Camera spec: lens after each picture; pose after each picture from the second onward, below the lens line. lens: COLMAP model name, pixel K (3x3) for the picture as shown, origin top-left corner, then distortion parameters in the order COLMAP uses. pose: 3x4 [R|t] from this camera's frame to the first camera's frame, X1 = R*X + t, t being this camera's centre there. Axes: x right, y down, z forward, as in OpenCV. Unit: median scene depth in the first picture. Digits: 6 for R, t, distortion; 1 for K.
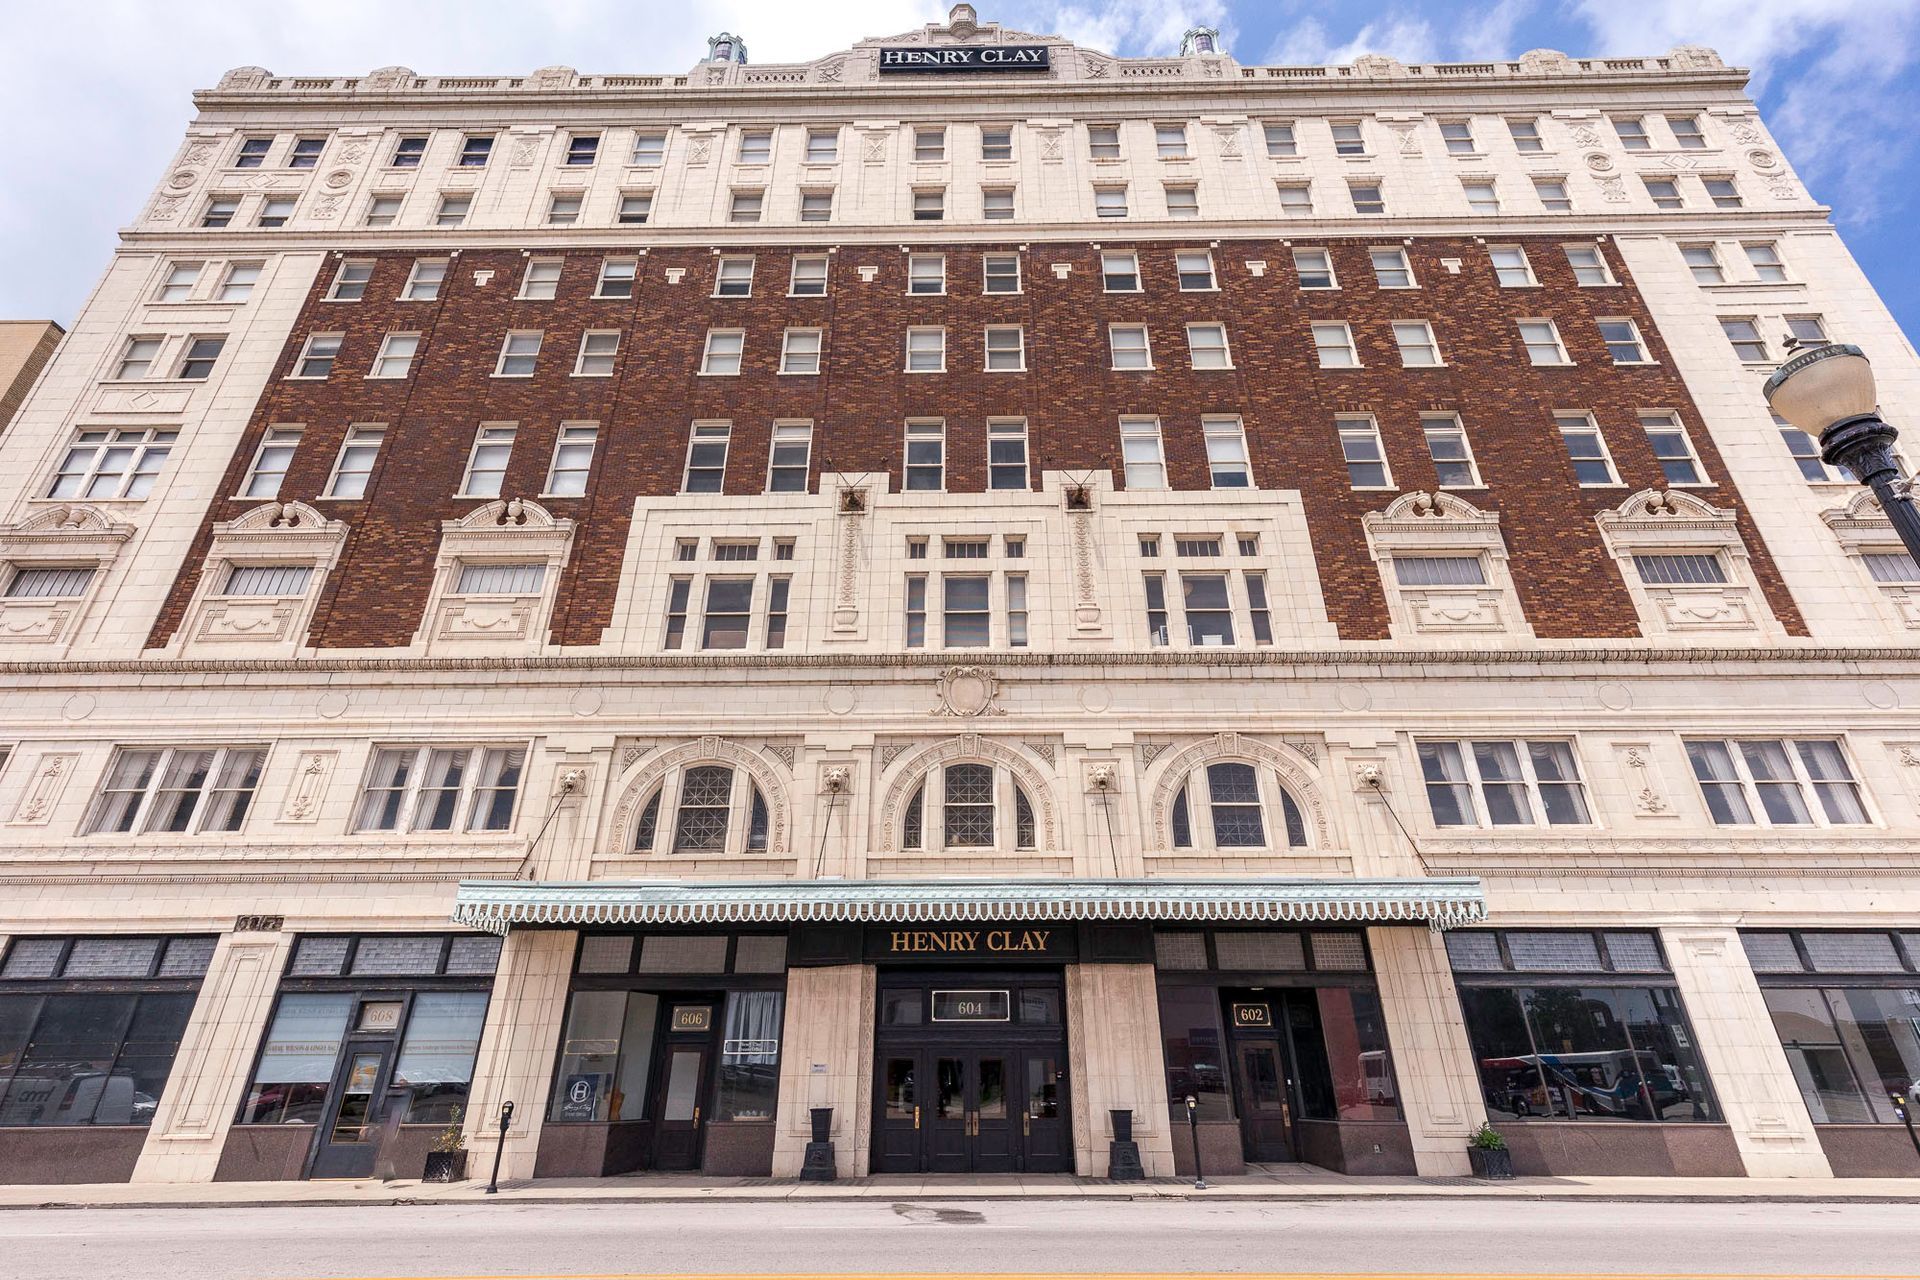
lens RADIAL K [[872.5, 0, 952.6], [0, 872.5, 632.6], [0, 0, 1]] dist [0.005823, -0.001030]
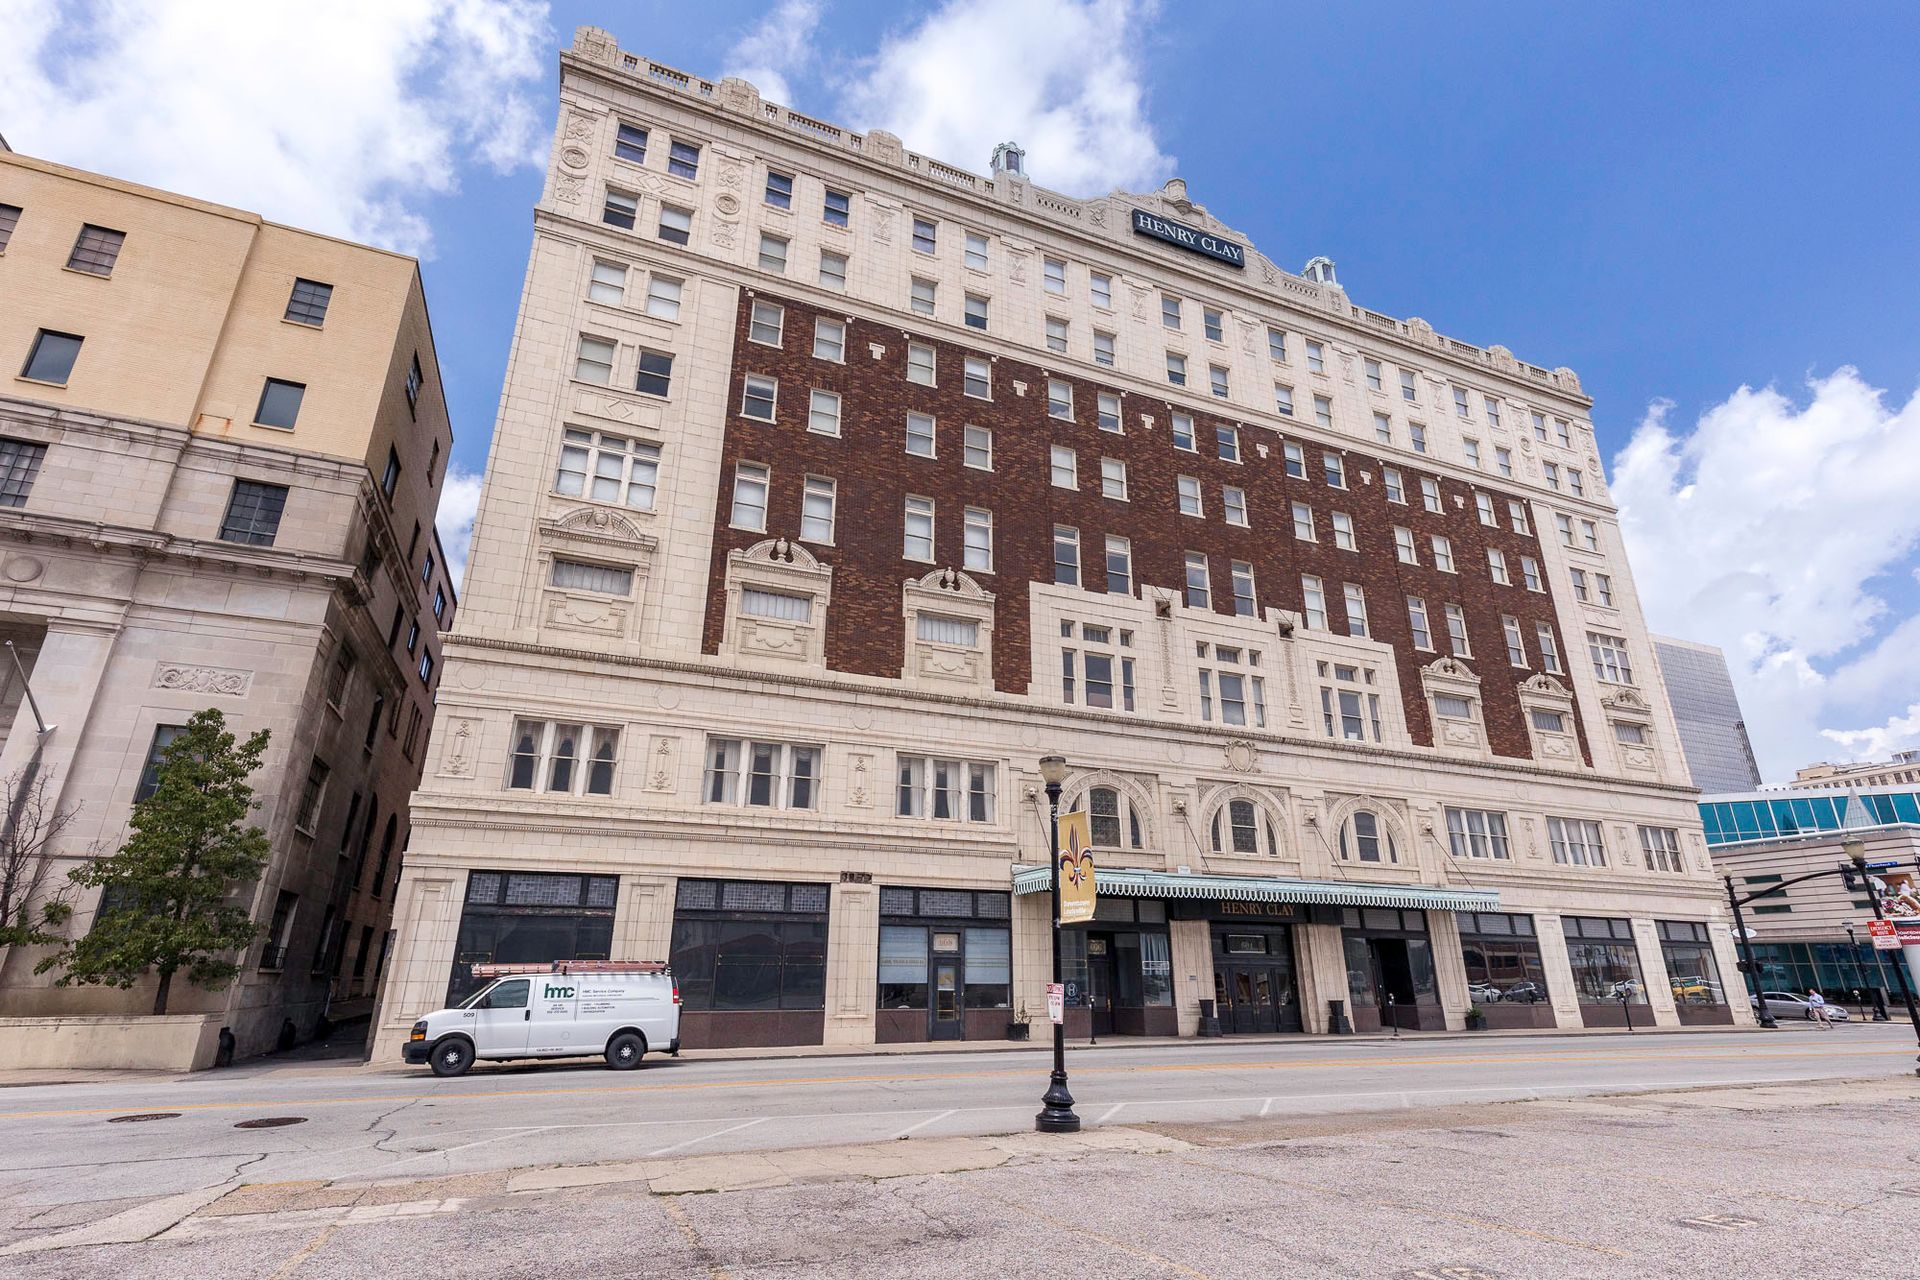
lens RADIAL K [[876.2, 0, 939.0], [0, 876.2, 653.4], [0, 0, 1]] dist [0.002511, 0.000016]
pose [[0.926814, 0.136812, 0.349710, -1.052950], [-0.181561, 0.978444, 0.098397, -0.168288], [-0.328710, -0.154689, 0.931676, -0.283815]]
